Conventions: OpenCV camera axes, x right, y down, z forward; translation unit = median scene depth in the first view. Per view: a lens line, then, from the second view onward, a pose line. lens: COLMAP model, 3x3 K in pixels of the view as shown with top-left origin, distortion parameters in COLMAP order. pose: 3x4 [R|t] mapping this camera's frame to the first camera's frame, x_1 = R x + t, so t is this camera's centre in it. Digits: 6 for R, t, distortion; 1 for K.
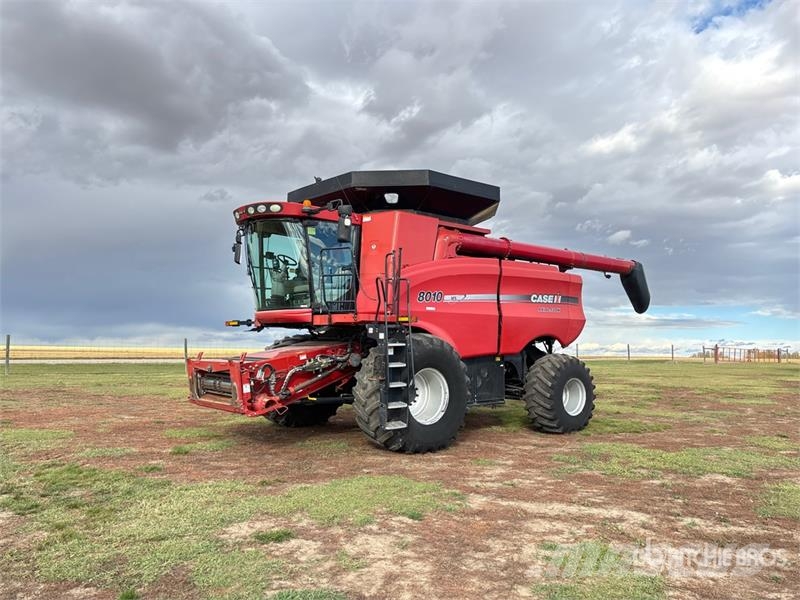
lens RADIAL K [[611.6, 0, 396.2], [0, 611.6, 271.0], [0, 0, 1]] dist [-0.001571, -0.002347]
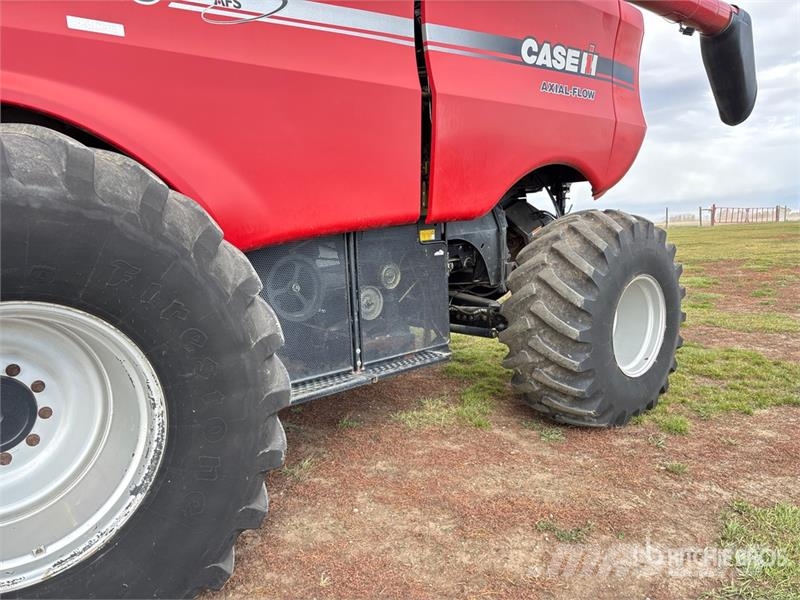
lens RADIAL K [[632.8, 0, 400.0], [0, 632.8, 300.0], [0, 0, 1]] dist [0.005697, -0.001229]
pose [[0.996797, -0.060341, 0.052491, 0.151415], [0.046272, 0.970440, 0.236867, 0.110034], [-0.065232, -0.233679, 0.970123, 0.751618]]
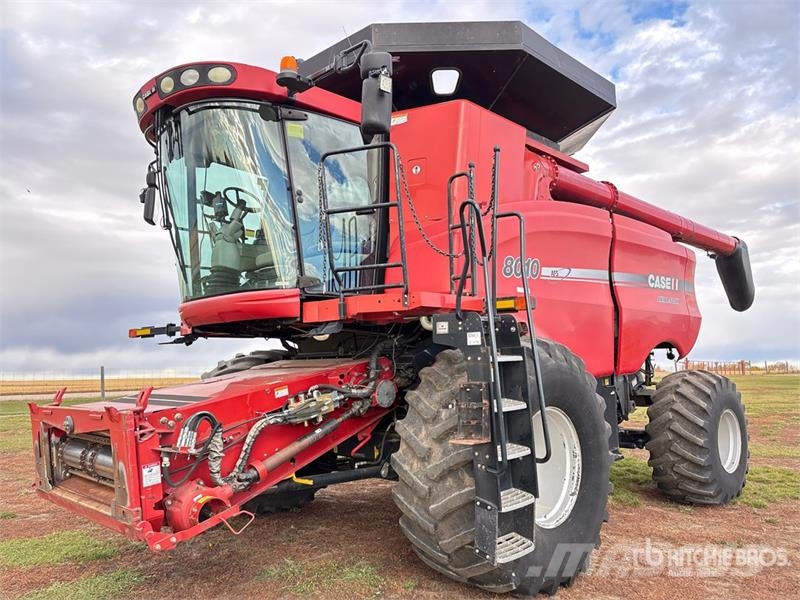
lens RADIAL K [[611.6, 0, 396.2], [0, 611.6, 271.0], [0, 0, 1]] dist [-0.001571, -0.002347]
pose [[0.995778, -0.014449, 0.090648, -0.100324], [0.017765, 0.999198, -0.035877, 0.062674], [-0.090057, 0.037336, 0.995237, 0.492687]]
